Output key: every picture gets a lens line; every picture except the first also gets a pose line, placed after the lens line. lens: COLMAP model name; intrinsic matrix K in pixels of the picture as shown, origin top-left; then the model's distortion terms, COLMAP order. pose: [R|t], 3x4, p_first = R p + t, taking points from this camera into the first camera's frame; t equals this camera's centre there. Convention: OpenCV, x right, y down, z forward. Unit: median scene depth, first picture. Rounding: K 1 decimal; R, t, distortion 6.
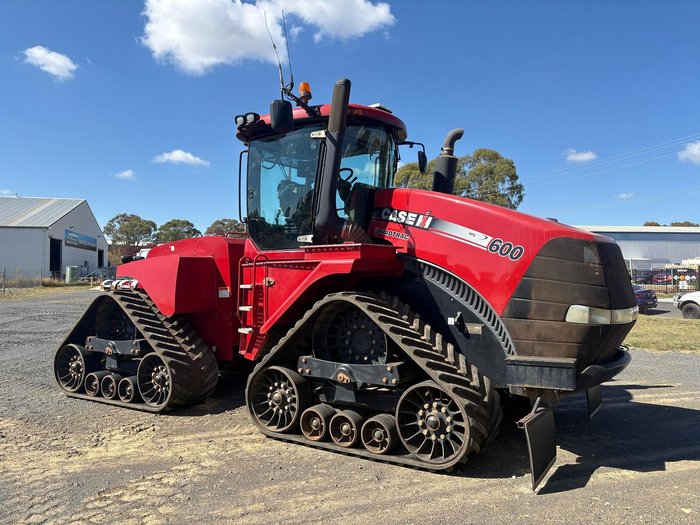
lens RADIAL K [[530.7, 0, 350.0], [0, 530.7, 262.5], [0, 0, 1]] dist [0.040186, -0.033642]
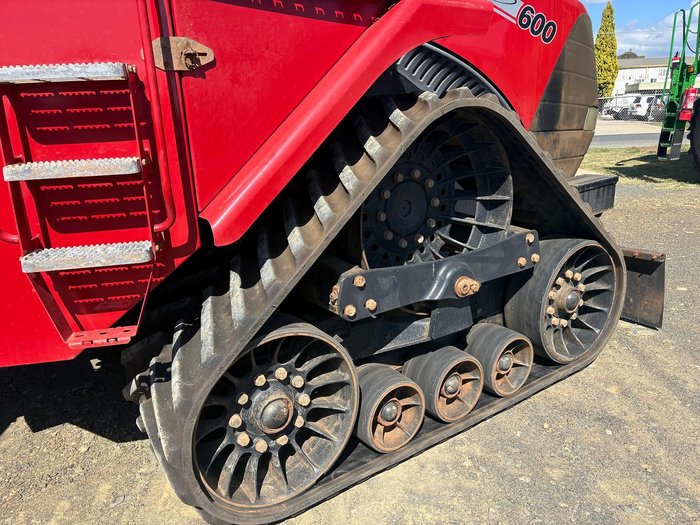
lens RADIAL K [[541.5, 0, 357.8], [0, 541.5, 271.8], [0, 0, 1]] dist [0.008306, 0.005017]
pose [[0.348560, -0.267885, 0.898189, -0.405054], [0.014295, 0.959694, 0.280682, 0.066300], [-0.937177, -0.084995, 0.338341, 0.828146]]
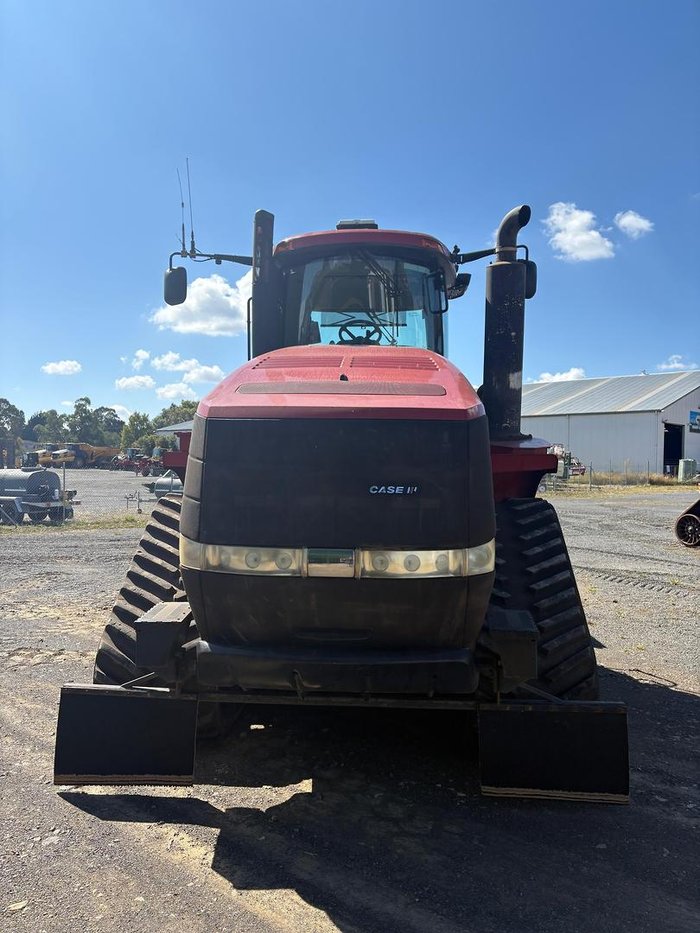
lens RADIAL K [[707.3, 0, 350.0], [0, 707.3, 466.5], [0, 0, 1]] dist [0.040186, -0.033642]
pose [[0.504351, 0.012813, -0.863404, 0.948767], [0.002175, 0.999868, 0.016109, 0.000379], [0.863496, -0.010003, 0.504256, 0.616795]]
